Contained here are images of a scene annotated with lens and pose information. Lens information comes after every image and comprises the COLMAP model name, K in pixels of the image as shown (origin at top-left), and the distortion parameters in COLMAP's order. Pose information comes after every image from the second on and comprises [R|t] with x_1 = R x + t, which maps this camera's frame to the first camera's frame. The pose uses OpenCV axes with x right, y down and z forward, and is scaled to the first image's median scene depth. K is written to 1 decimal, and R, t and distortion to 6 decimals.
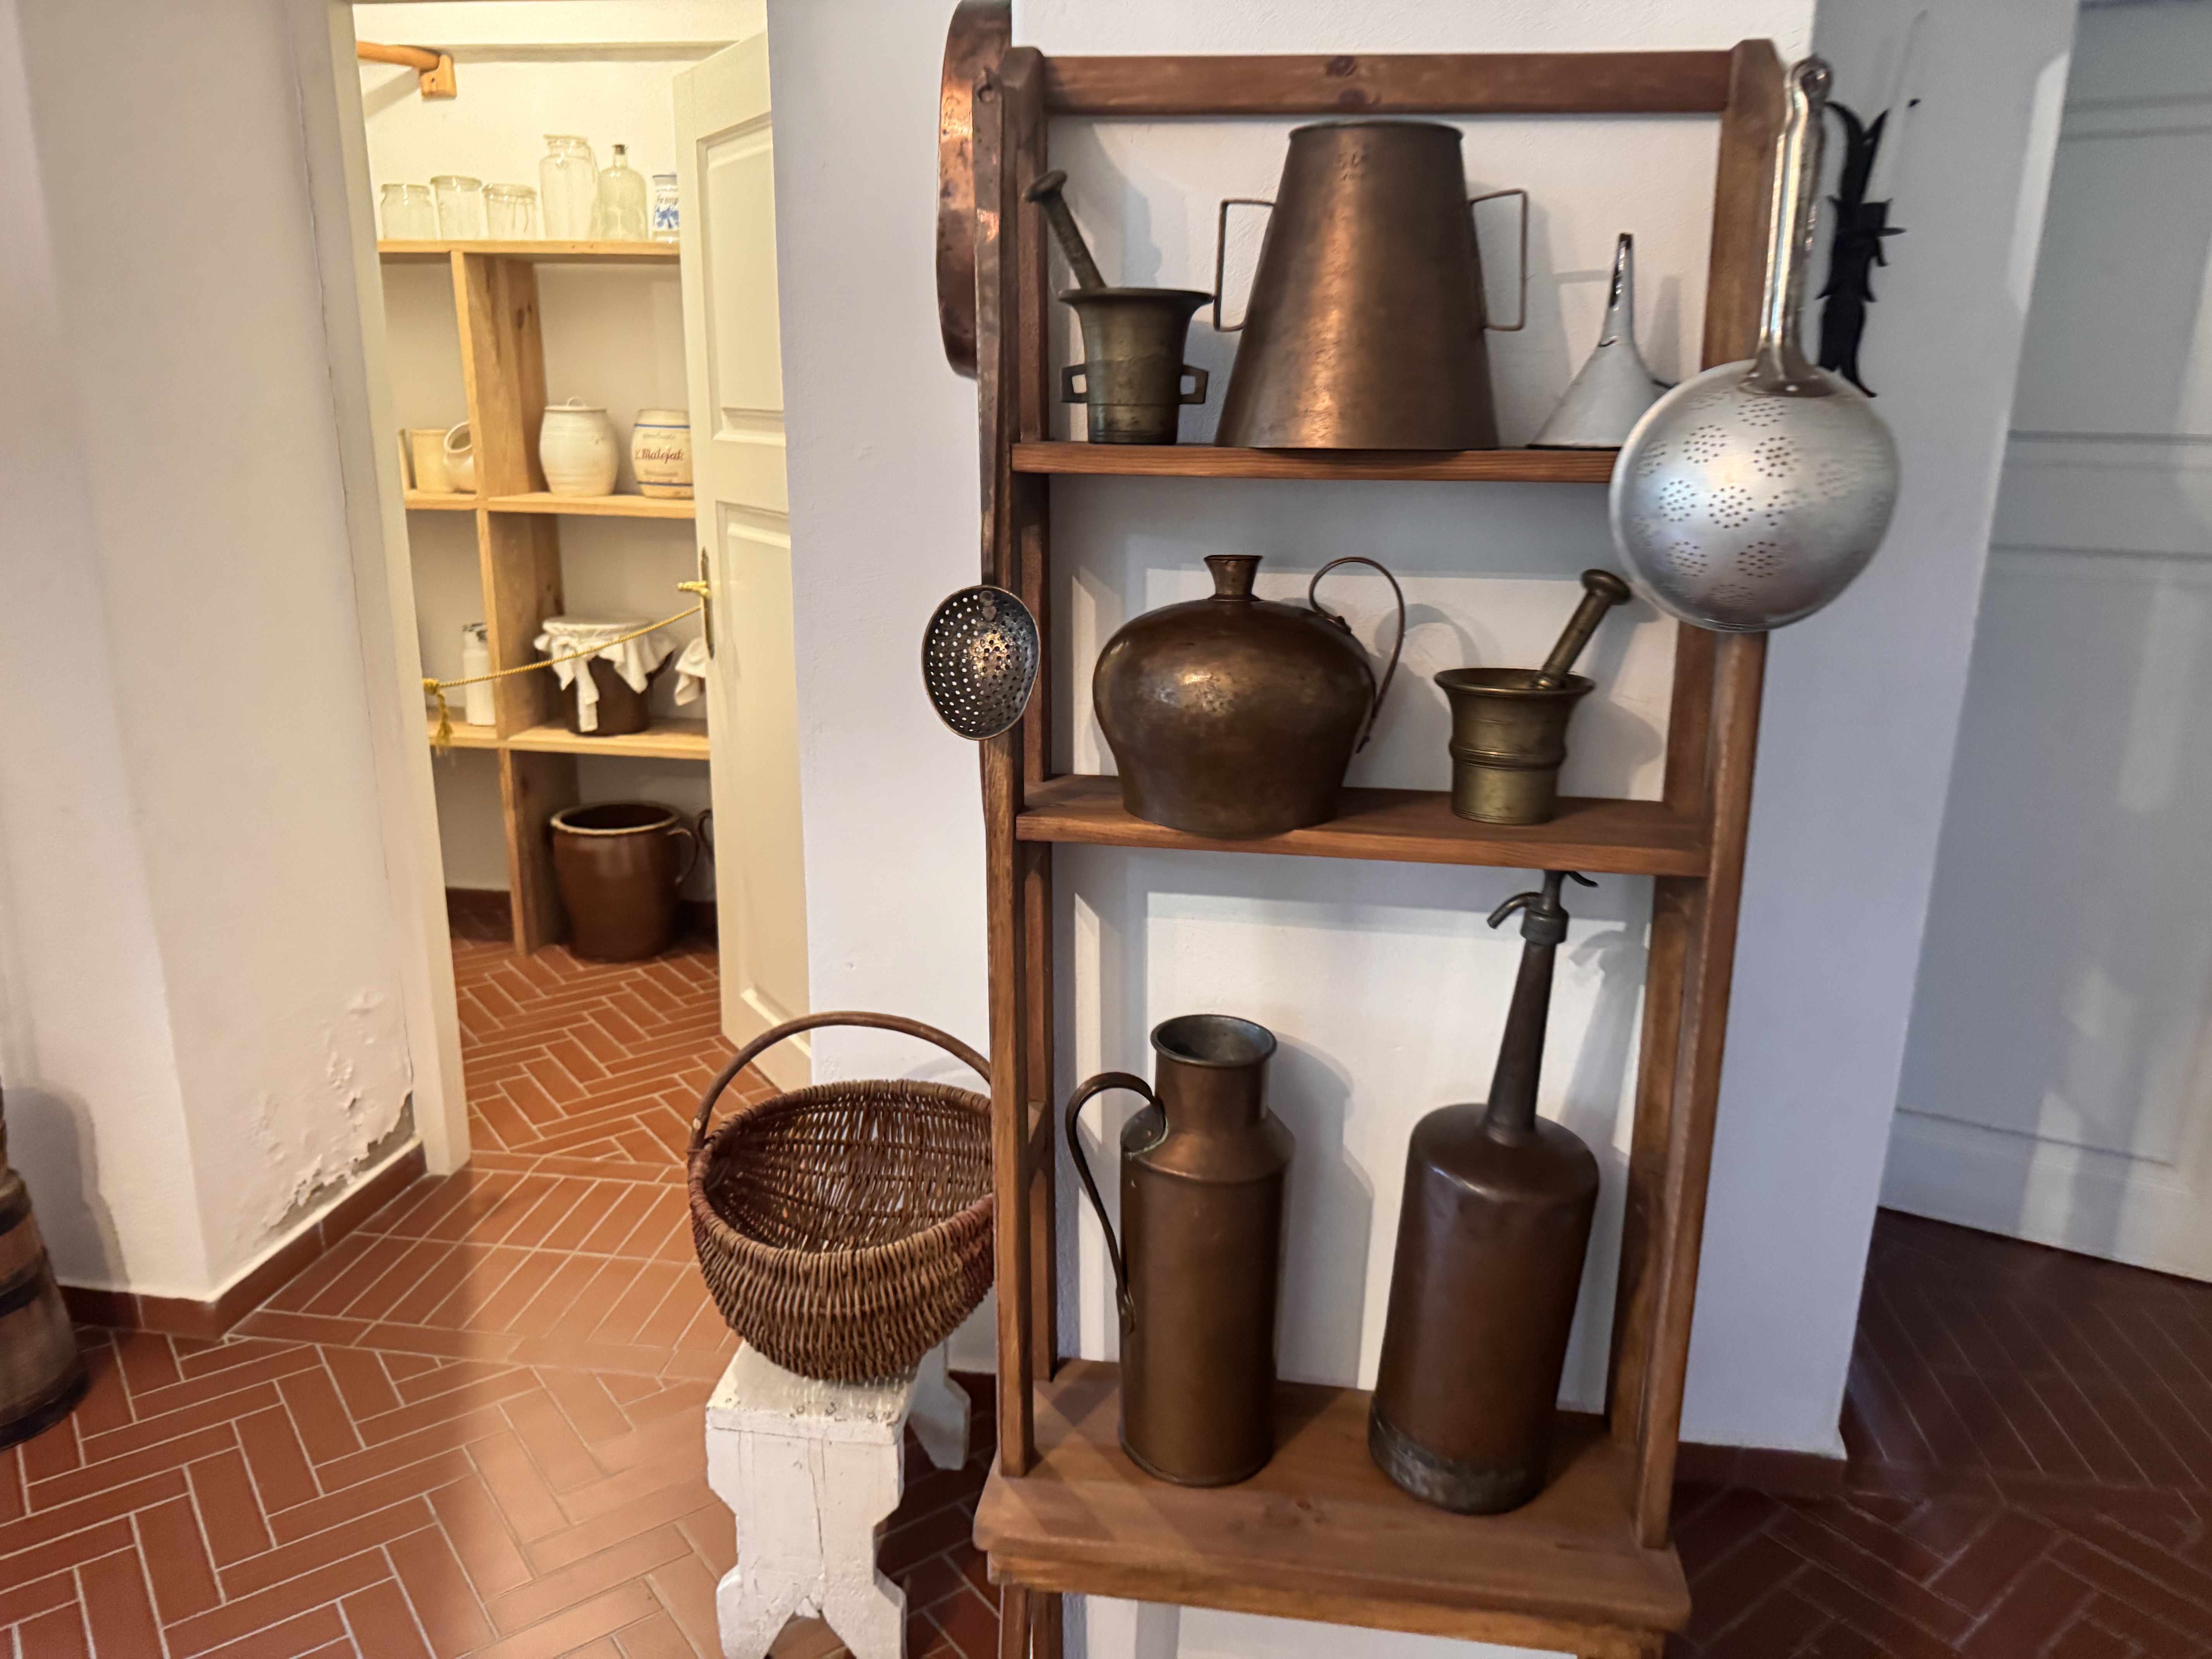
lens RADIAL K [[1572.0, 0, 1125.4], [0, 1572.0, 820.8], [0, 0, 1]] dist [-0.018162, -0.013517]
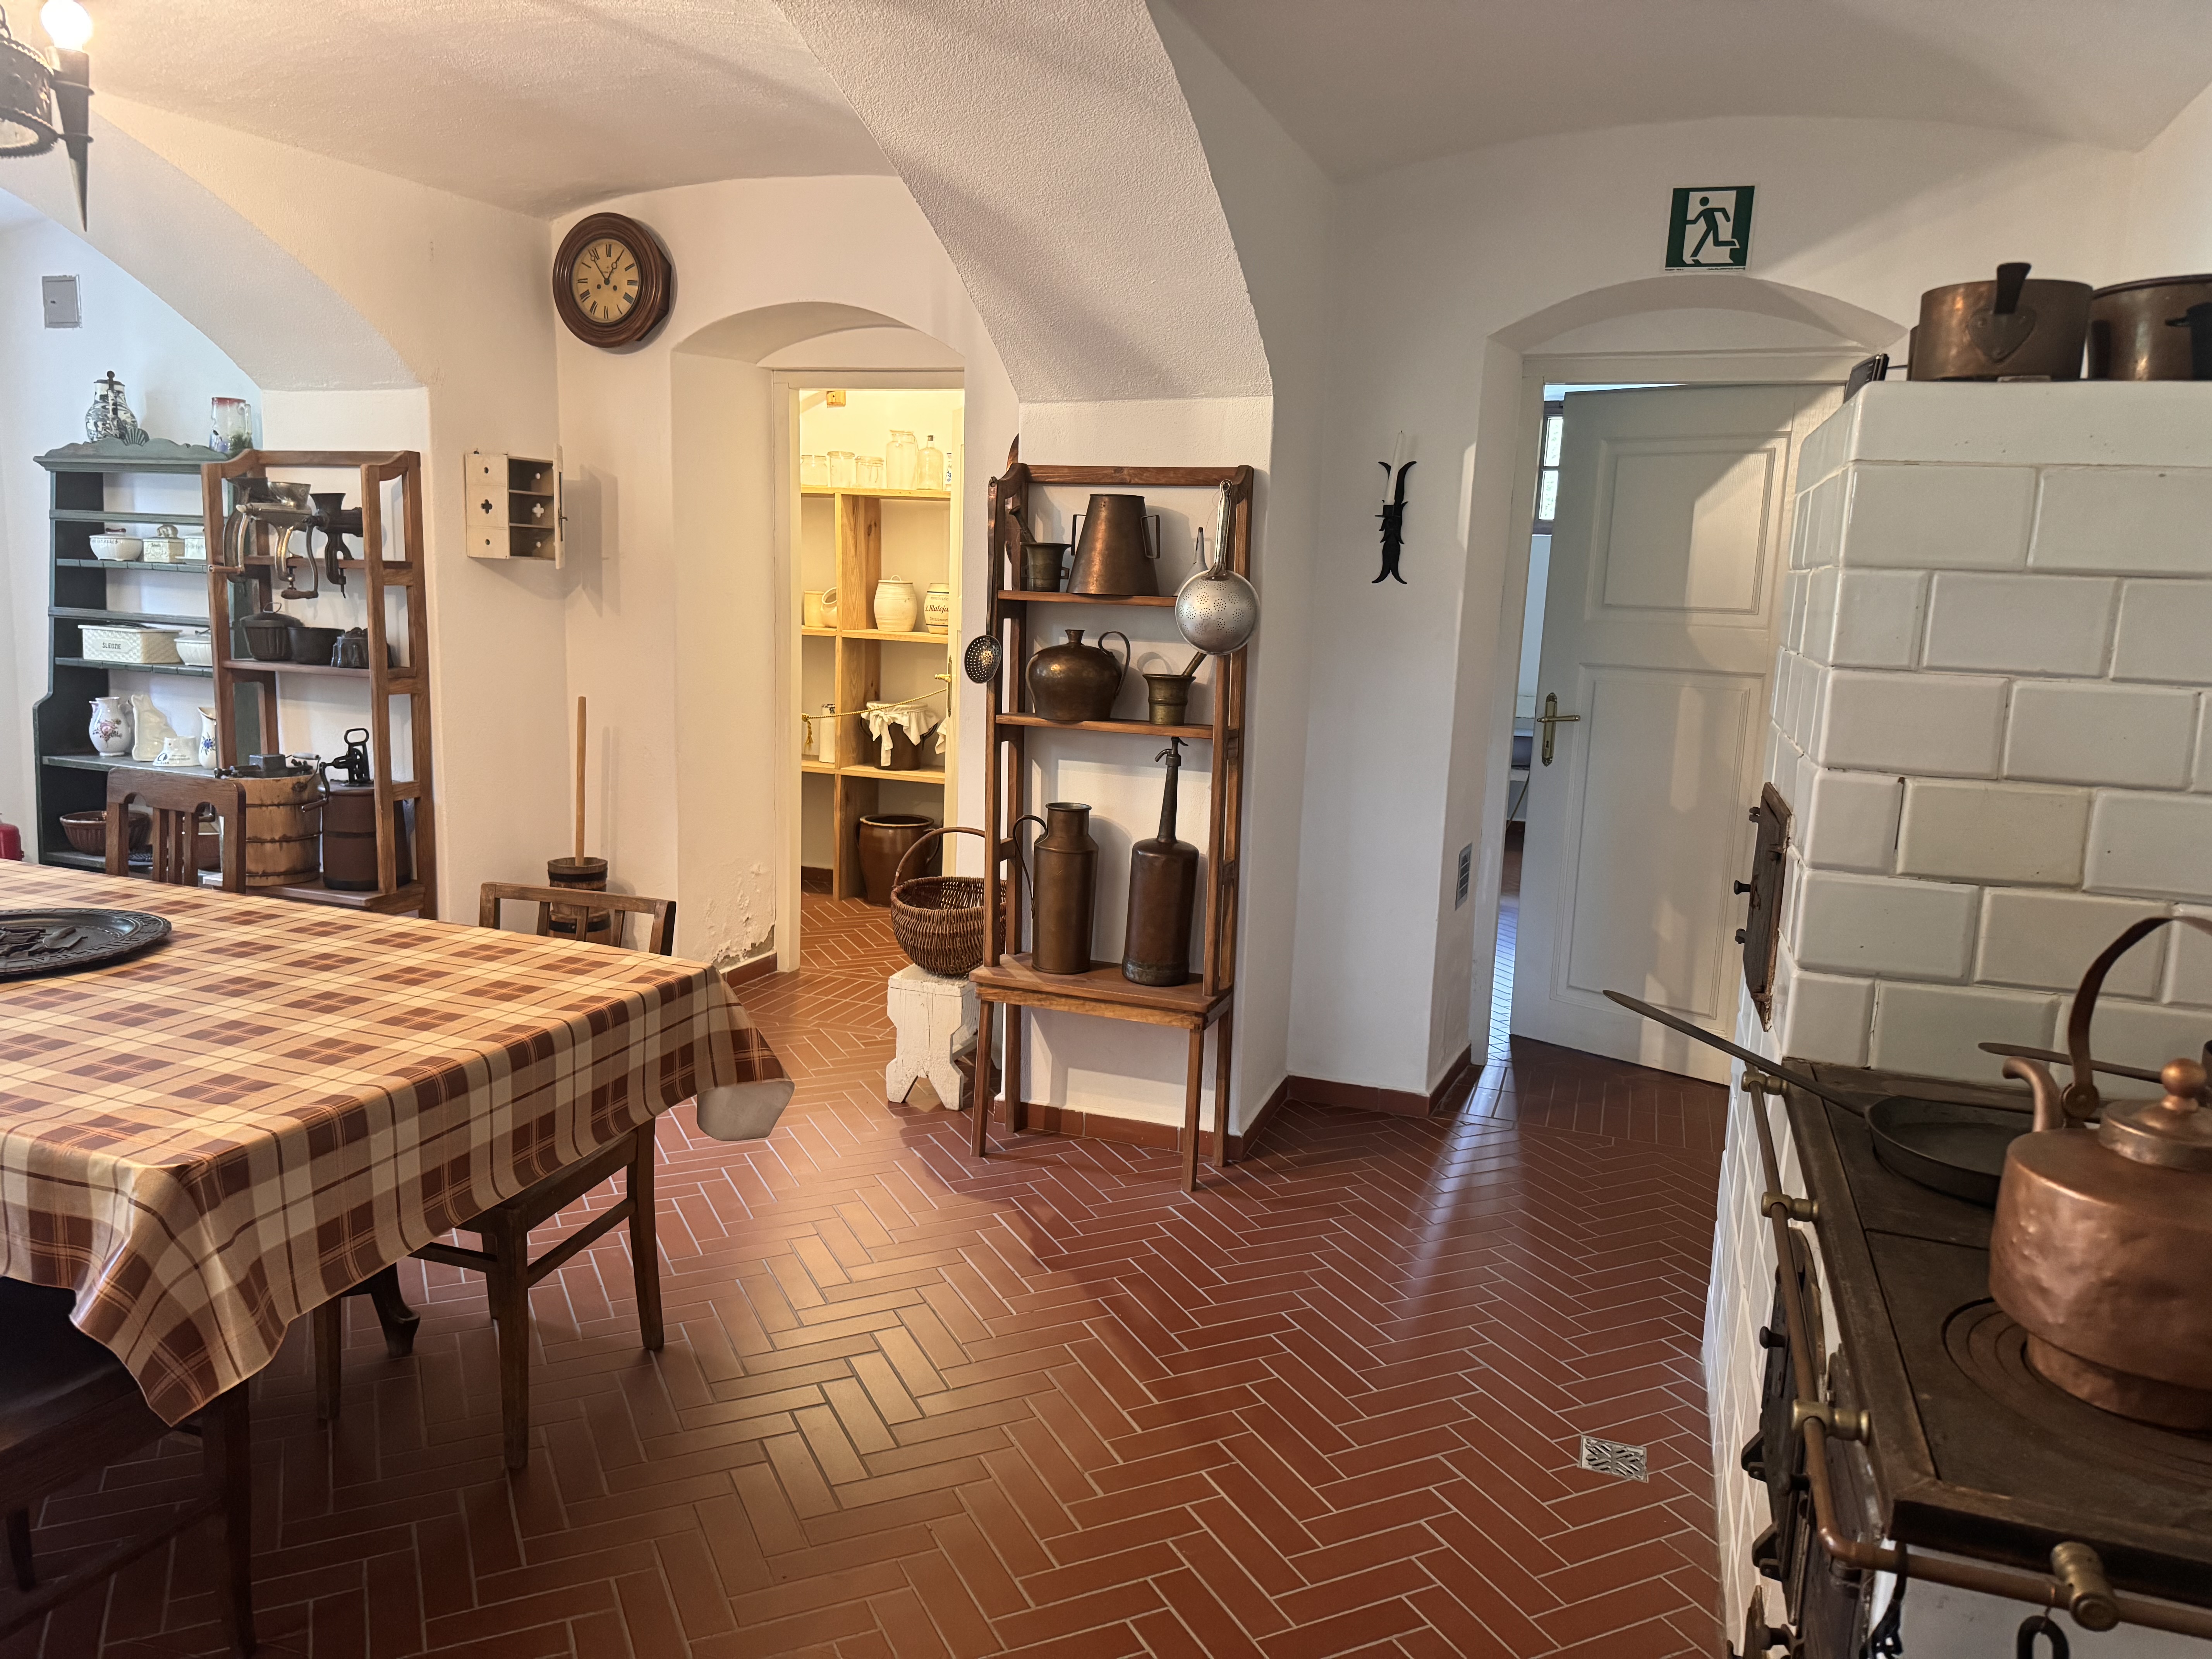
lens RADIAL K [[1572.0, 0, 1097.5], [0, 1572.0, 818.6], [0, 0, 1]] dist [-0.018162, -0.013517]
pose [[0.974383, 0.051546, -0.218910, 0.276887], [-0.076641, 0.991221, -0.107735, 0.177219], [0.211435, 0.121752, 0.969779, -0.643393]]
